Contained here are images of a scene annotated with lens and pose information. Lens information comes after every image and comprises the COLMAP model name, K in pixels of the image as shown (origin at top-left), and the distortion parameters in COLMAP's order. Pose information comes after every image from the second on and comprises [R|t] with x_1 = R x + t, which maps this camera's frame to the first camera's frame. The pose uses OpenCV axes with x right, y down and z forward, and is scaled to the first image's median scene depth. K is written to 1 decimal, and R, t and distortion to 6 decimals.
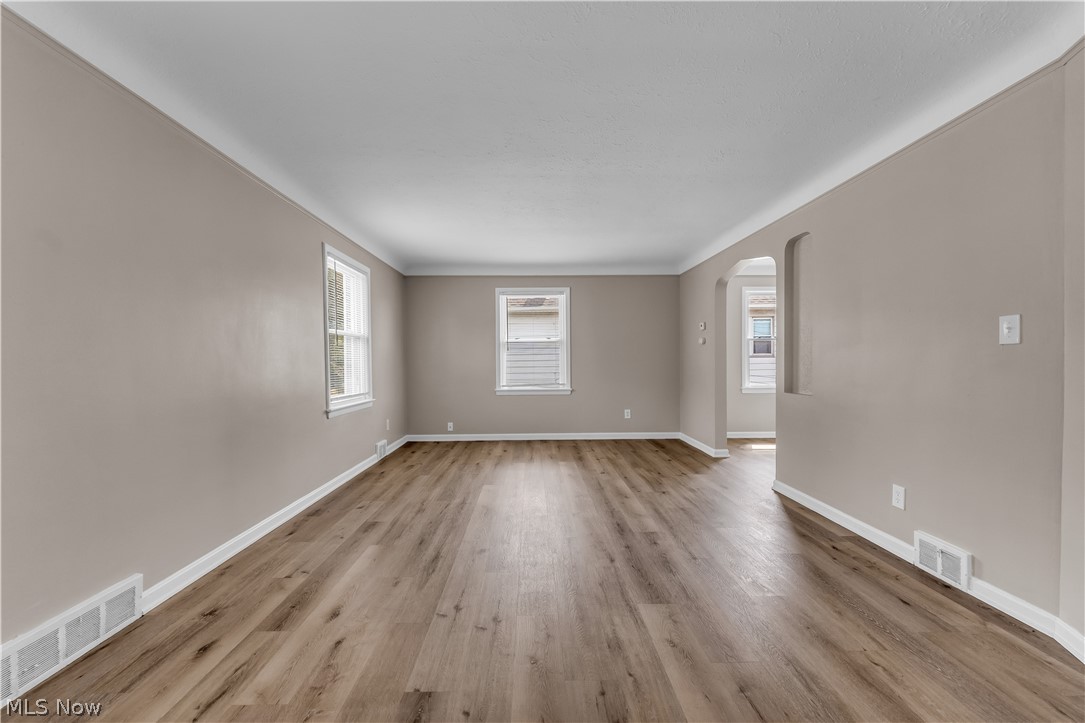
lens RADIAL K [[436.1, 0, 535.3], [0, 436.1, 368.7], [0, 0, 1]] dist [0.000827, -0.000204]
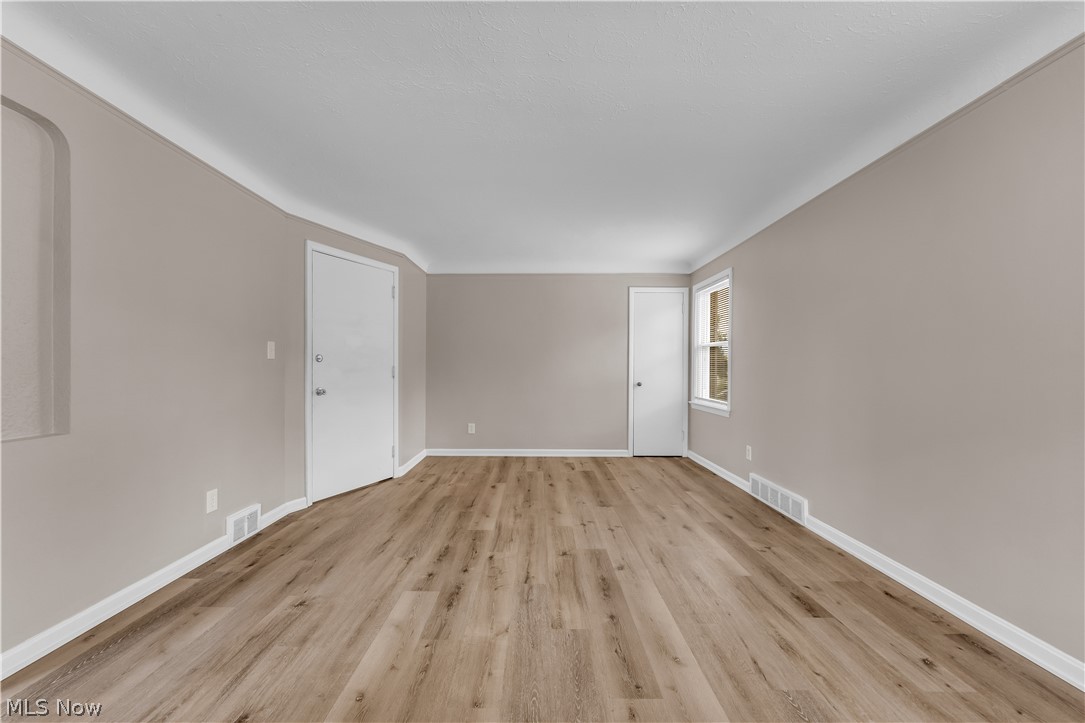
lens RADIAL K [[436.1, 0, 535.3], [0, 436.1, 368.7], [0, 0, 1]] dist [0.000827, -0.000204]
pose [[-0.999879, 0.002005, 0.015454, 0.052989], [0.002274, 0.999846, 0.017409, -0.036599], [-0.015417, 0.017442, -0.999729, 2.093296]]
